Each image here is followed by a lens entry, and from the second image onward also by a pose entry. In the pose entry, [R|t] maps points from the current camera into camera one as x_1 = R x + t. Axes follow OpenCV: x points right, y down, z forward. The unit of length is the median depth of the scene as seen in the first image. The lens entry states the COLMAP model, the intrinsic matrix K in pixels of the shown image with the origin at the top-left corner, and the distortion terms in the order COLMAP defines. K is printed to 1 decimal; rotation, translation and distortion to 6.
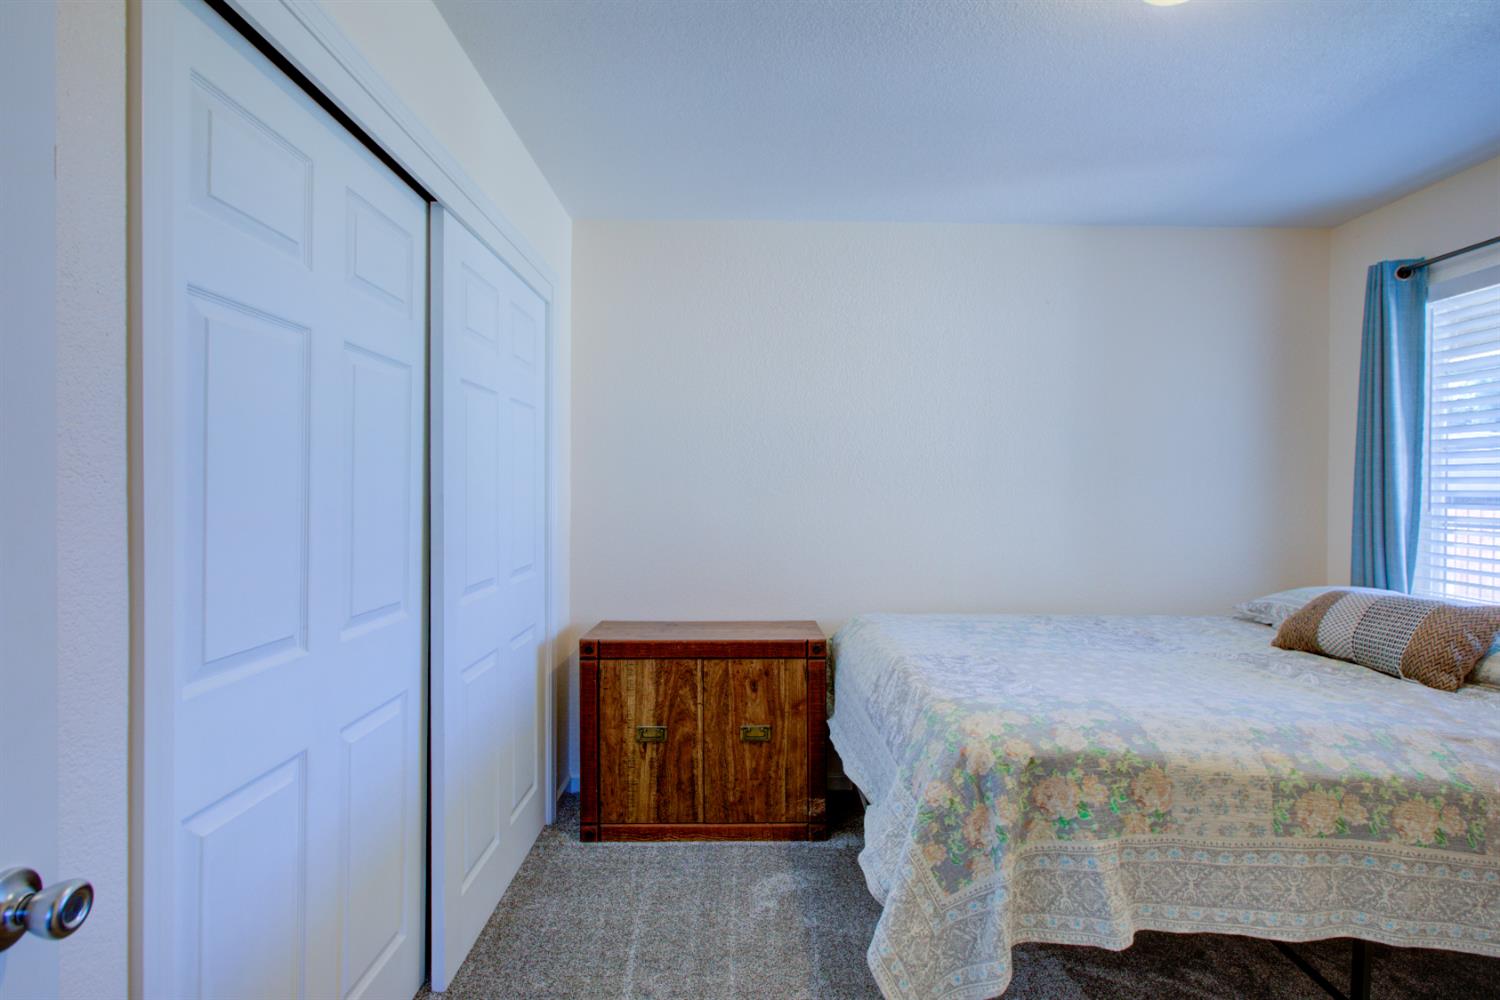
lens RADIAL K [[702.2, 0, 746.6], [0, 702.2, 496.5], [0, 0, 1]] dist [-0.005265, 0.001900]
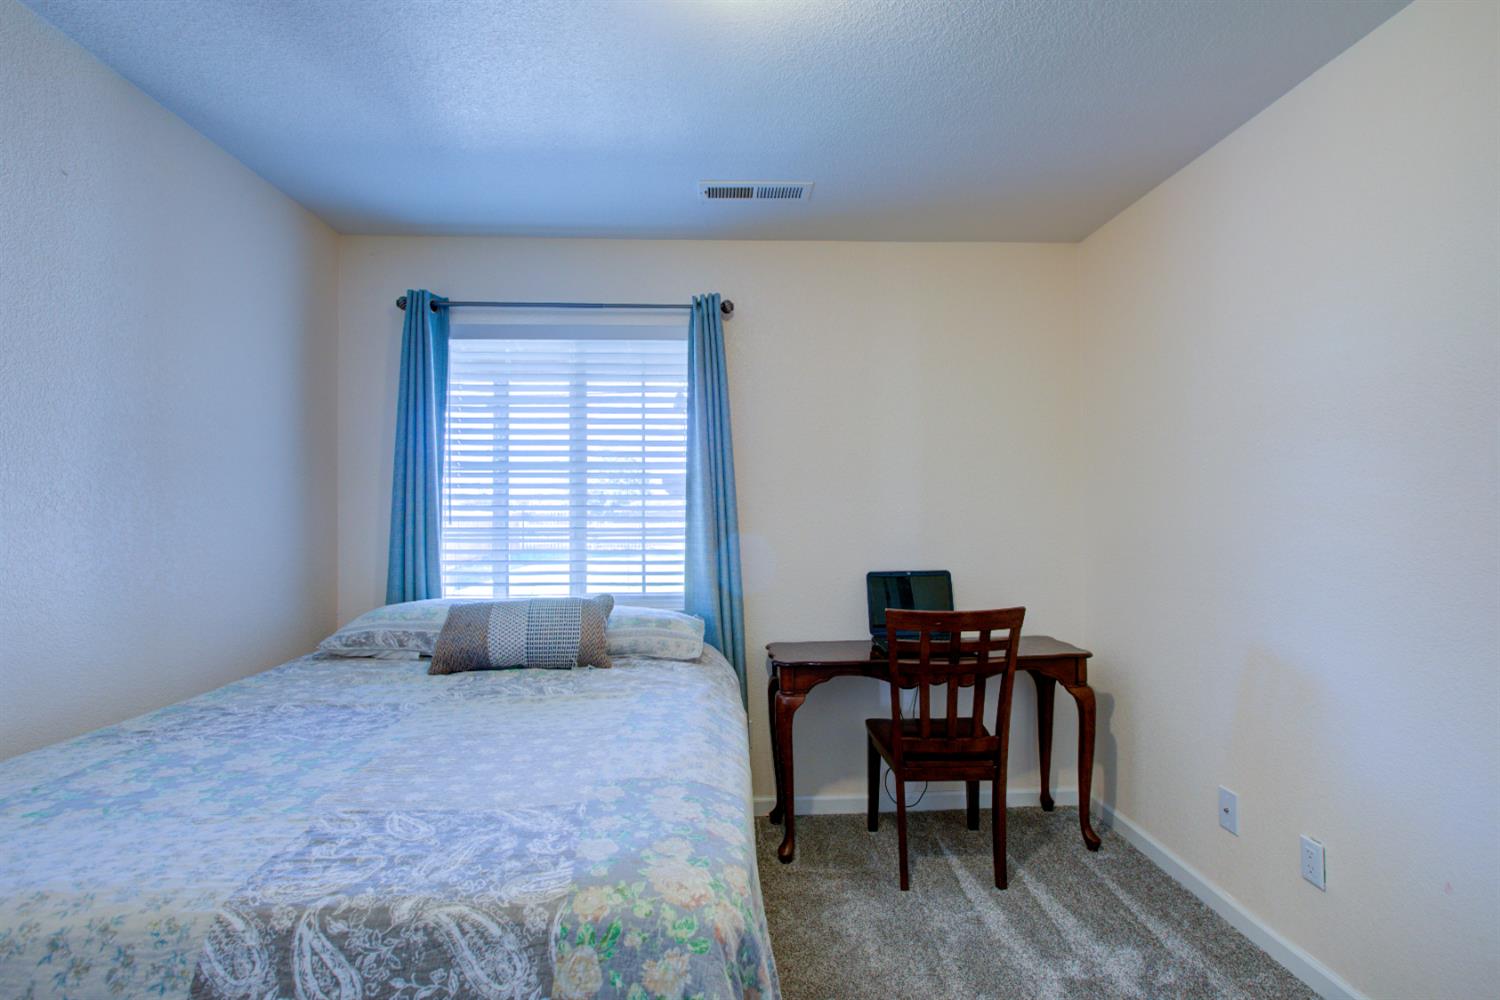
lens RADIAL K [[702.2, 0, 745.5], [0, 702.2, 504.1], [0, 0, 1]] dist [-0.005265, 0.001900]
pose [[-0.018354, -0.000703, 0.999831, -0.165379], [0.016201, 0.999868, 0.001001, -0.004965], [-0.999700, 0.016216, -0.018340, 0.552265]]
